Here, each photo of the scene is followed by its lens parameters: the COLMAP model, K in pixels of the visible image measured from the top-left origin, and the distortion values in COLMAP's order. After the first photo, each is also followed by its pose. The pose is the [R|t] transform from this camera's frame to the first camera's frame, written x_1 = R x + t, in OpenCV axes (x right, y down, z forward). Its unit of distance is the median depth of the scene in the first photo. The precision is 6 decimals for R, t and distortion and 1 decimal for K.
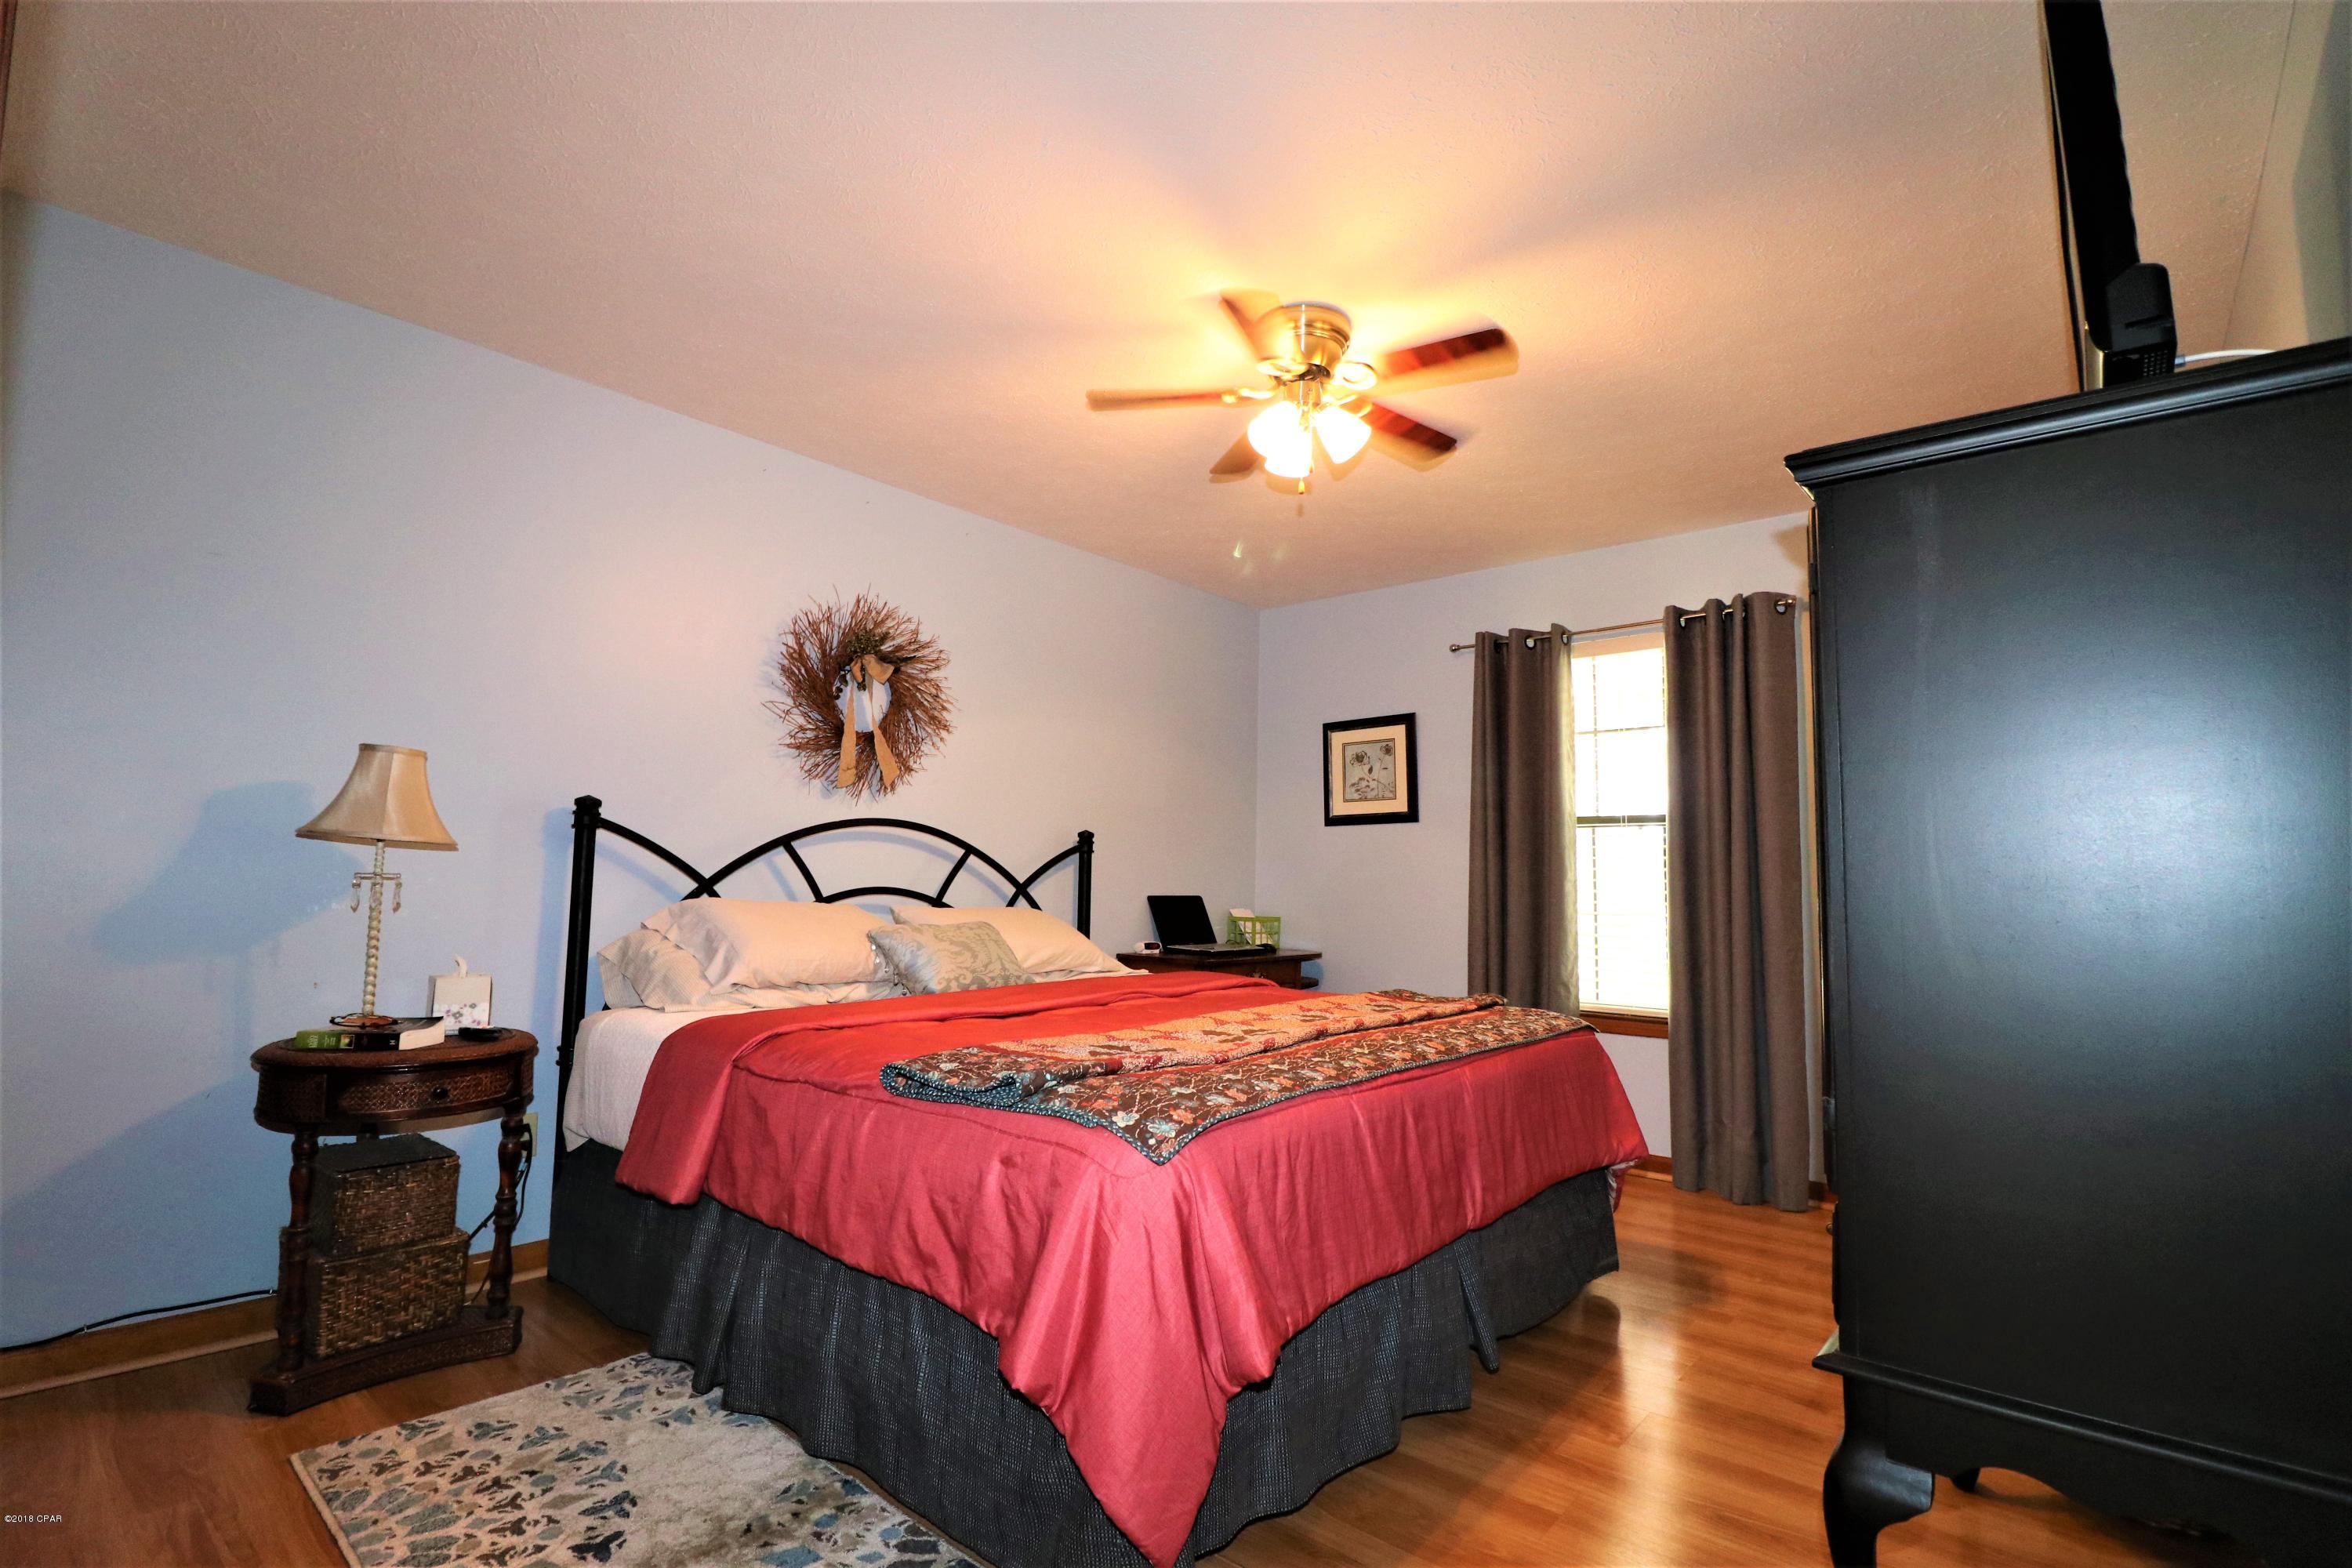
lens RADIAL K [[1091.9, 0, 1161.1], [0, 1091.9, 777.3], [0, 0, 1]] dist [-0.000119, -0.014103]
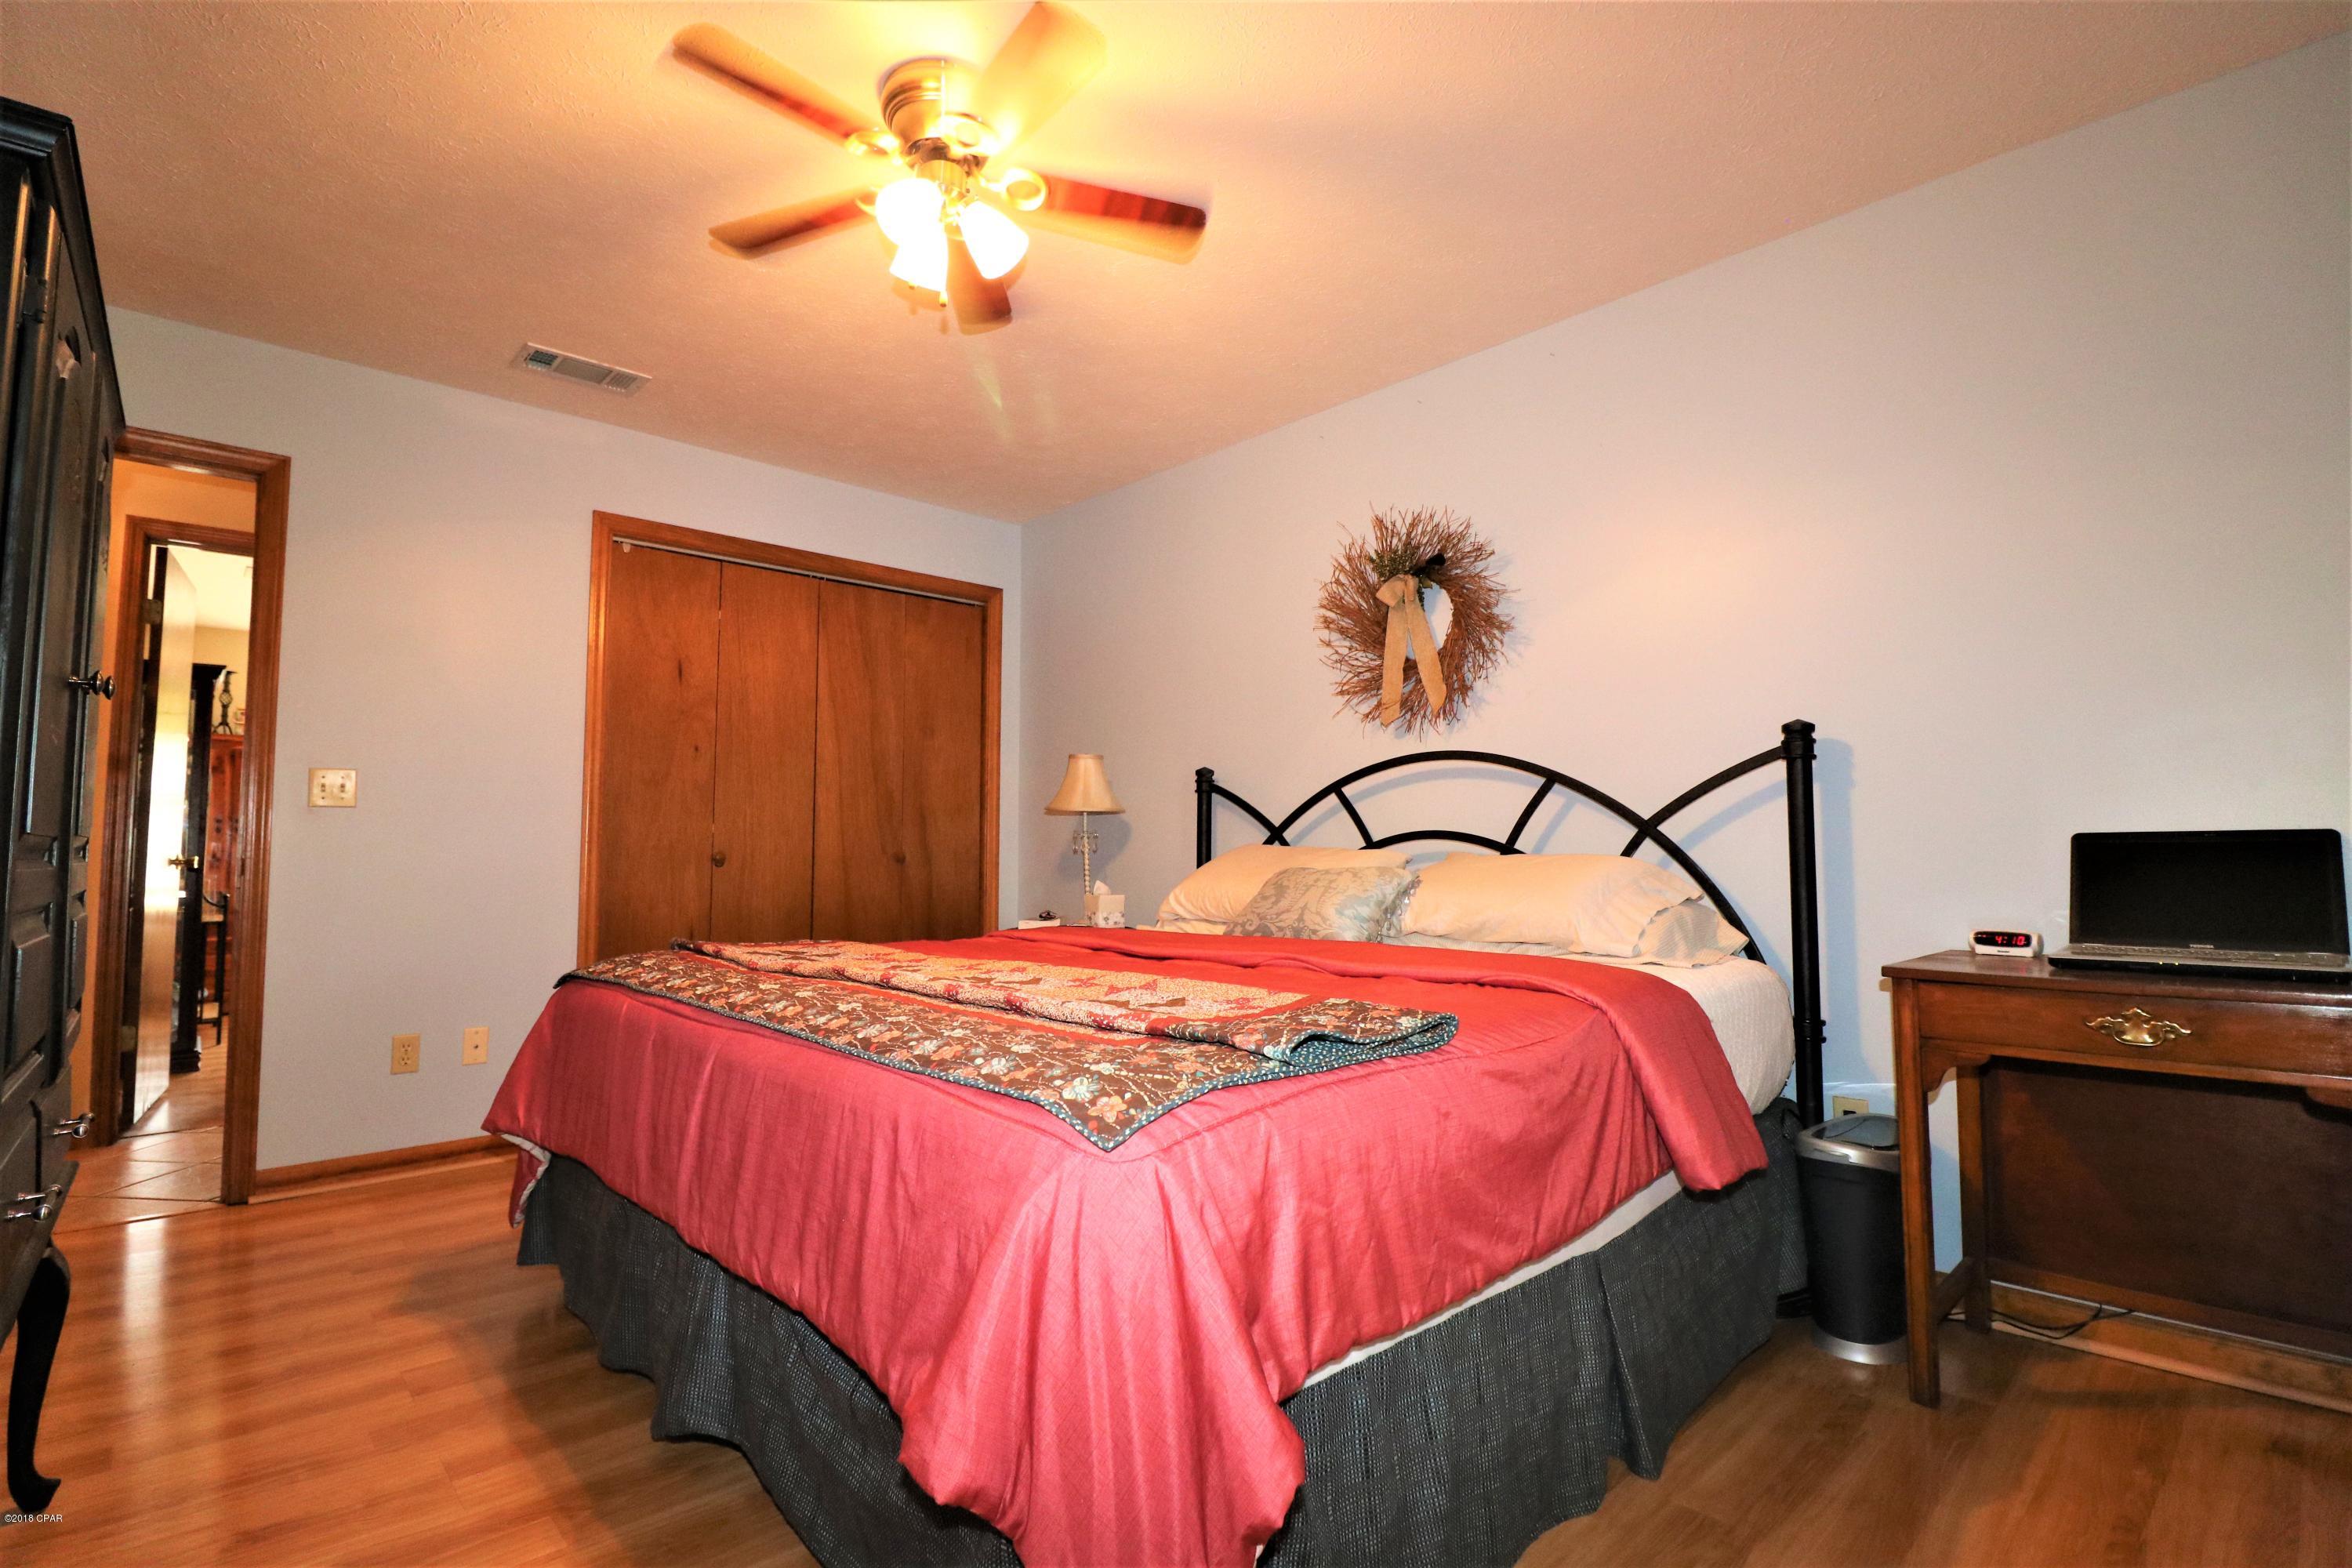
lens RADIAL K [[1091.9, 0, 1161.1], [0, 1091.9, 777.3], [0, 0, 1]] dist [-0.000119, -0.014103]
pose [[-0.120839, -0.091292, -0.988465, 0.803989], [0.087693, 0.990887, -0.102236, 0.163092], [0.988791, -0.099035, -0.111733, 1.134112]]
